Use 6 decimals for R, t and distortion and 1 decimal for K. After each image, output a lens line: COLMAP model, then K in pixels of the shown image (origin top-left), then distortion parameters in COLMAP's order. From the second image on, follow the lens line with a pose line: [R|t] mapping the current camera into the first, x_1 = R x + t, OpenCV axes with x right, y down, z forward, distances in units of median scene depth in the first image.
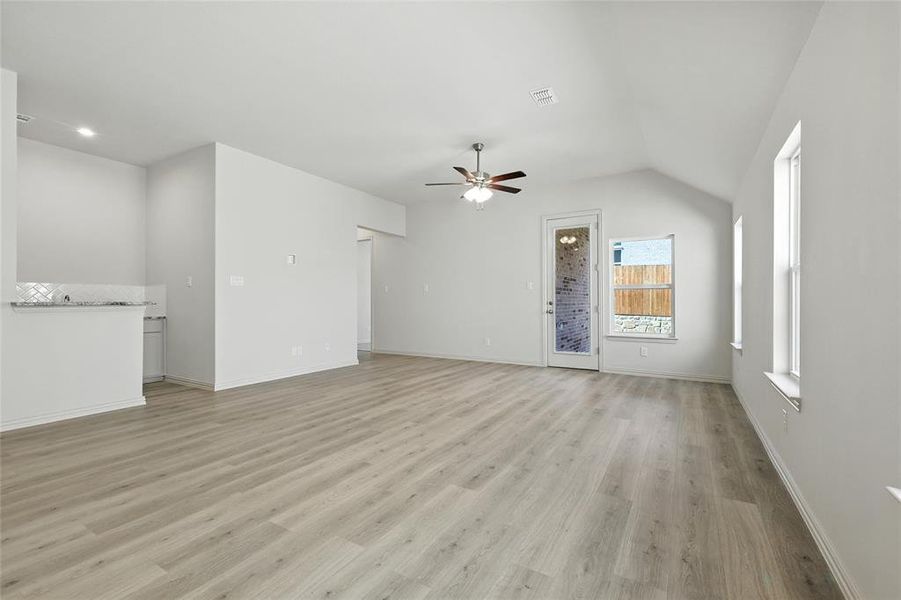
lens RADIAL K [[394.3, 0, 452.6], [0, 394.3, 300.1], [0, 0, 1]] dist [0.002909, 0.000338]
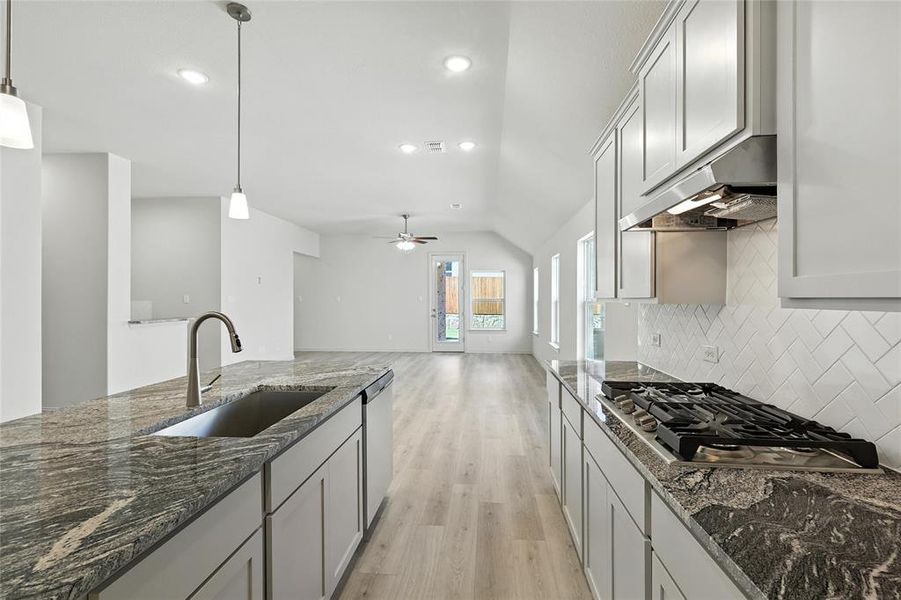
lens RADIAL K [[394.3, 0, 452.6], [0, 394.3, 300.1], [0, 0, 1]] dist [0.002909, 0.000338]
pose [[0.902043, -0.003334, 0.431634, -0.574313], [0.000256, 0.999974, 0.007189, -0.069972], [-0.431647, -0.006374, 0.902020, -0.679241]]
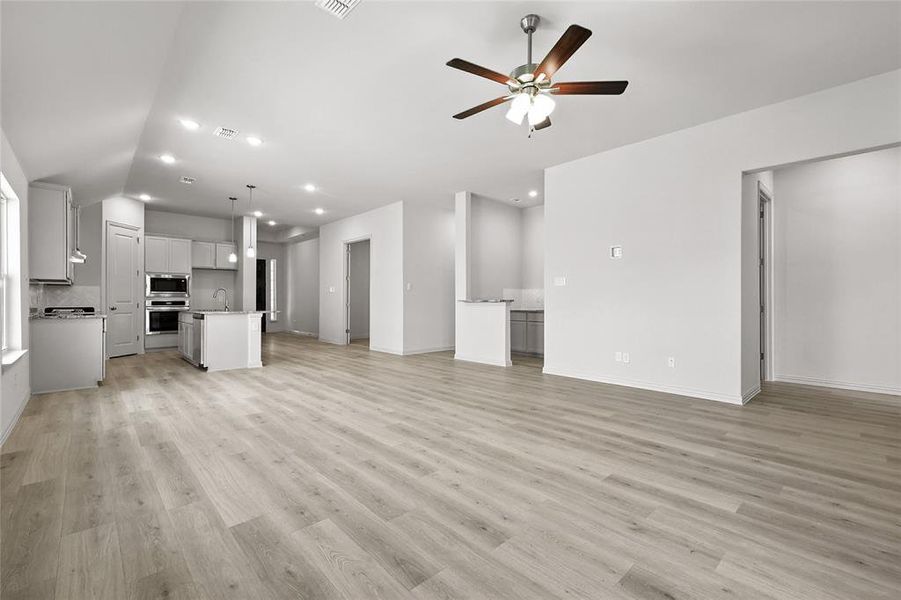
lens RADIAL K [[394.3, 0, 452.6], [0, 394.3, 300.1], [0, 0, 1]] dist [0.002909, 0.000338]
pose [[-0.279714, -0.000014, -0.960083, 0.790712], [0.002812, 0.999996, -0.000834, 0.006427], [0.960079, -0.002933, -0.279713, 1.303704]]
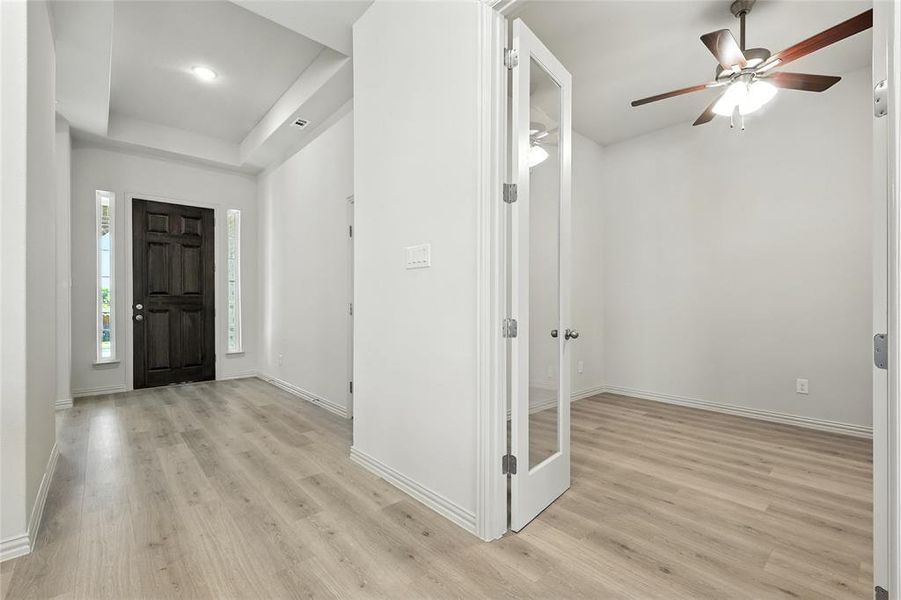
lens RADIAL K [[397.3, 0, 453.0], [0, 397.3, 299.6], [0, 0, 1]] dist [0.002921, 0.000355]
pose [[-0.299076, -0.000798, -0.954229, -0.882131], [0.008841, 0.999954, -0.003607, -0.003696], [0.954188, -0.009515, -0.299055, 0.078802]]
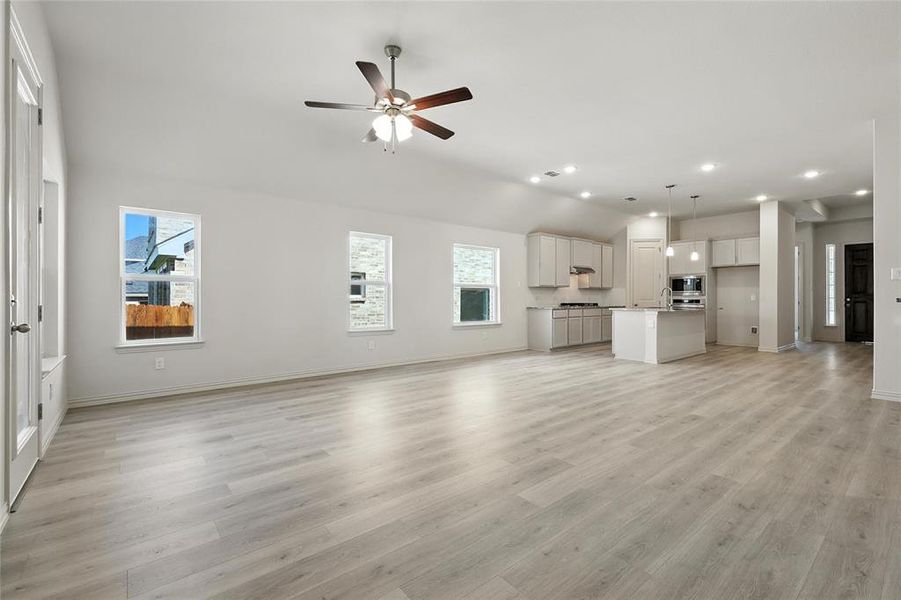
lens RADIAL K [[395.9, 0, 452.7], [0, 395.9, 296.4], [0, 0, 1]] dist [0.003372, 0.000072]
pose [[-0.940671, 0.000048, 0.339320, -0.301776], [-0.002566, 0.999970, -0.007255, 0.009109], [-0.339310, -0.007695, -0.940643, 1.942605]]
